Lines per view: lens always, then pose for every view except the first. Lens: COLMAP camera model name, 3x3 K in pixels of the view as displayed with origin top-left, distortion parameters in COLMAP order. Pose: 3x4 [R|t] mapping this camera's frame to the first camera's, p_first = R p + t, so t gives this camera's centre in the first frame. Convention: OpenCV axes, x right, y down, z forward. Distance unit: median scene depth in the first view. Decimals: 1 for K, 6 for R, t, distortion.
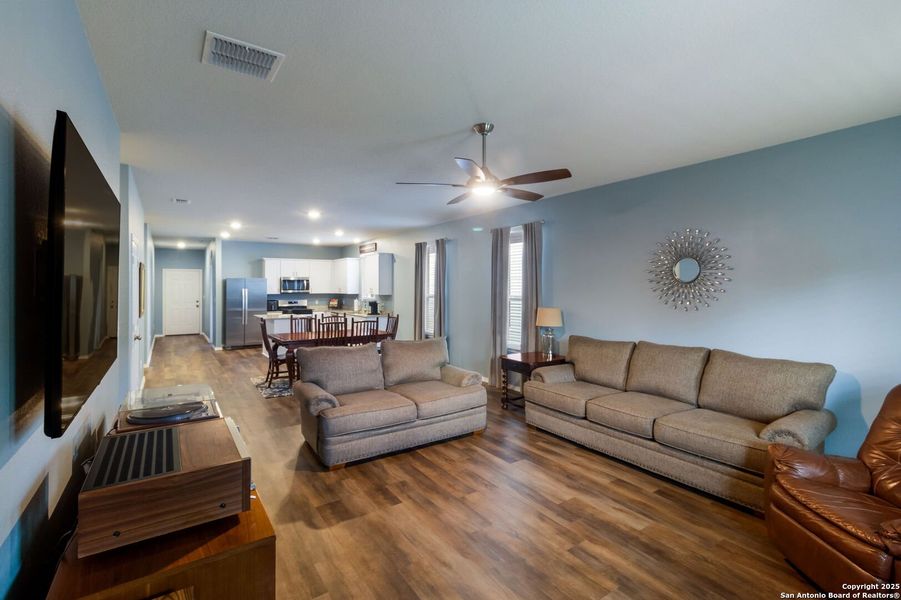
lens RADIAL K [[410.3, 0, 461.7], [0, 410.3, 288.3], [0, 0, 1]] dist [0.011095, -0.000022]
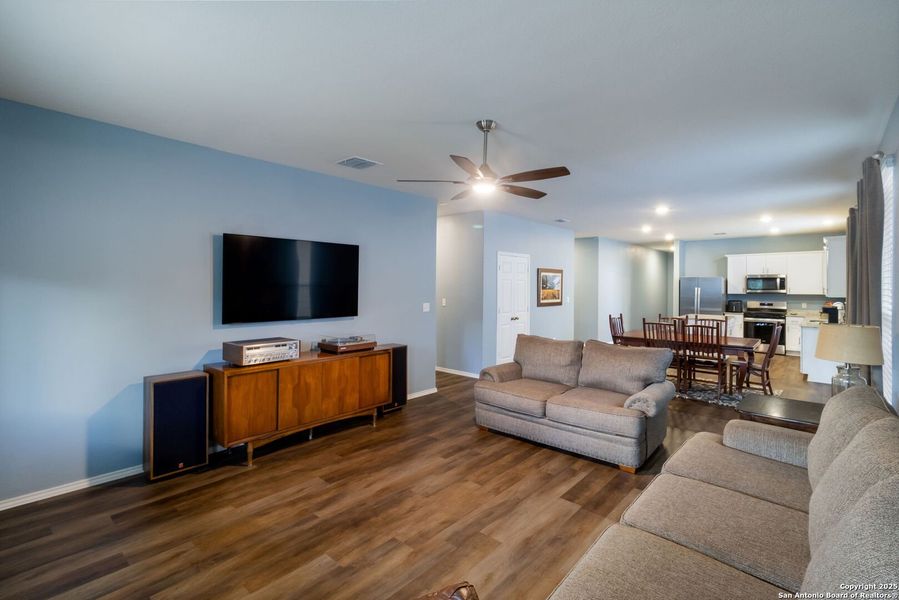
lens RADIAL K [[418.9, 0, 474.8], [0, 418.9, 286.7], [0, 0, 1]] dist [0.016821, 0.000077]
pose [[0.262637, -0.000003, -0.964895, 0.302370], [-0.003523, 0.999993, -0.000962, 0.001624], [0.964888, 0.003652, 0.262635, 0.208186]]
